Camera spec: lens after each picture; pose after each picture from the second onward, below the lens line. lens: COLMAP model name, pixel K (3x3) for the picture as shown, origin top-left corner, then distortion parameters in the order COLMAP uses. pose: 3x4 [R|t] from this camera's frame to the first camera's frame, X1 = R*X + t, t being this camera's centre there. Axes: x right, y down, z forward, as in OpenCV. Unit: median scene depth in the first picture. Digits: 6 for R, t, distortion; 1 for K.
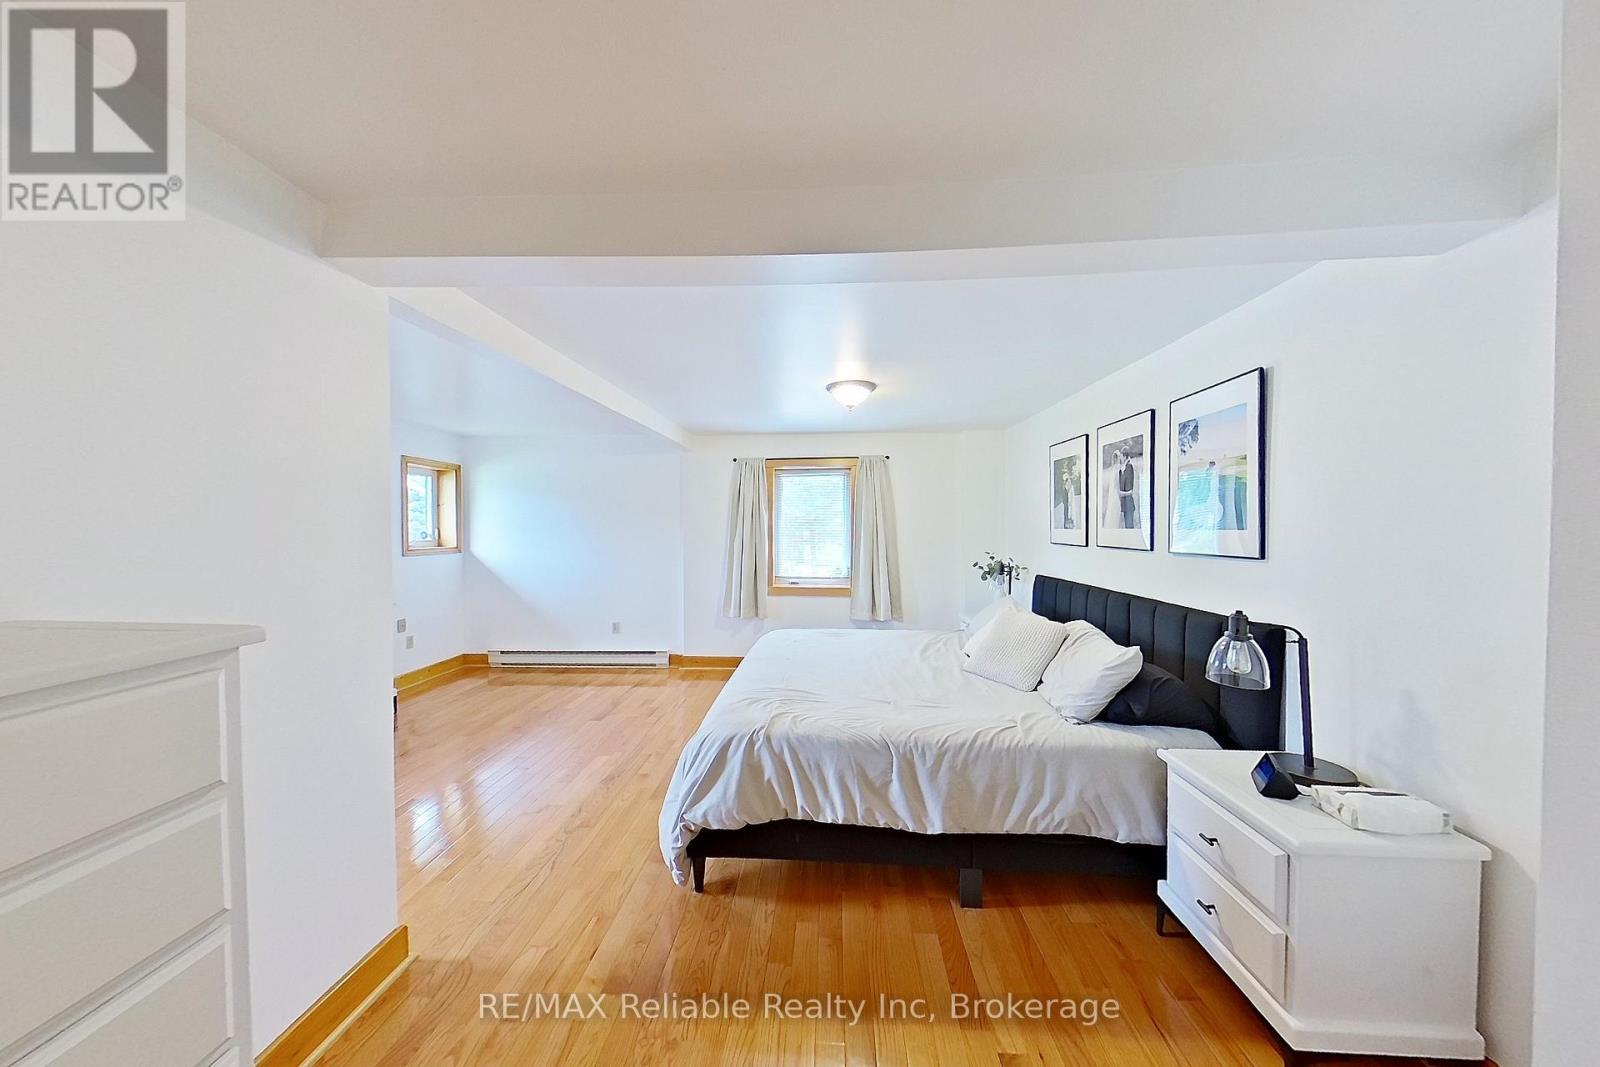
lens RADIAL K [[514.4, 0, 797.8], [0, 514.4, 531.0], [0, 0, 1]] dist [-0.000607, 0.000075]
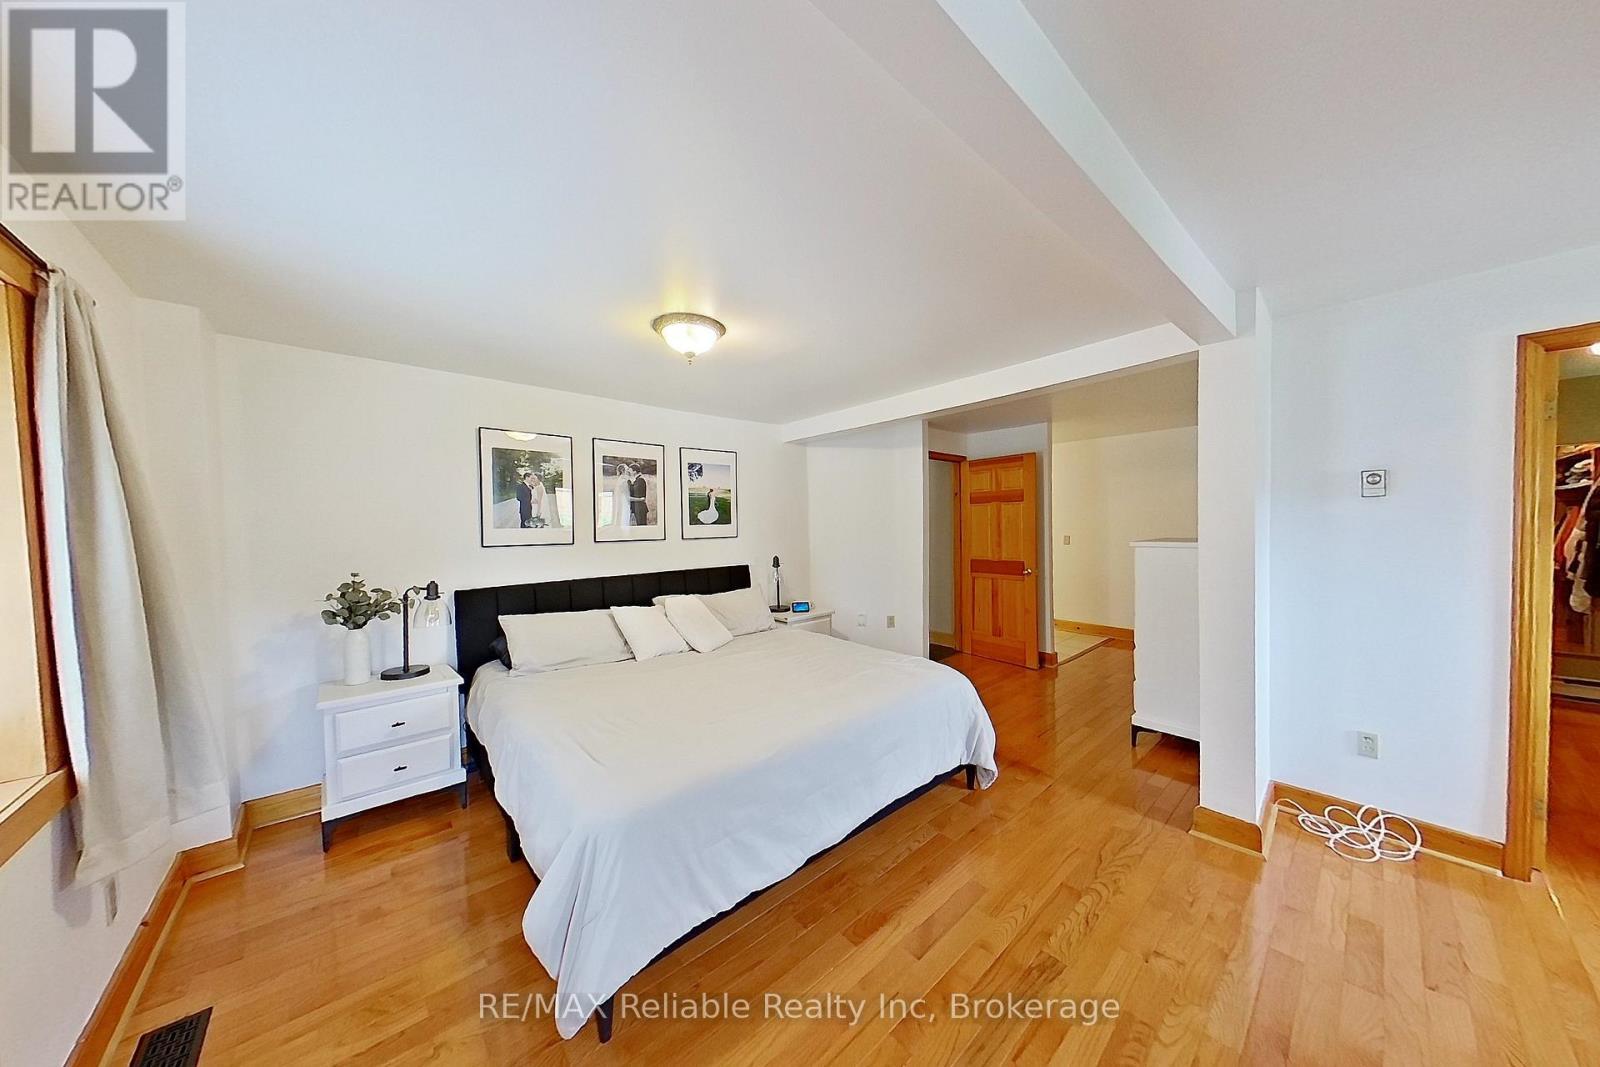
lens RADIAL K [[514.4, 0, 797.8], [0, 514.4, 531.0], [0, 0, 1]] dist [-0.000607, 0.000075]
pose [[-0.710712, -0.002462, 0.703479, -0.612131], [0.016659, 0.999655, 0.020329, -0.011618], [-0.703286, 0.026168, -0.710425, 1.699249]]
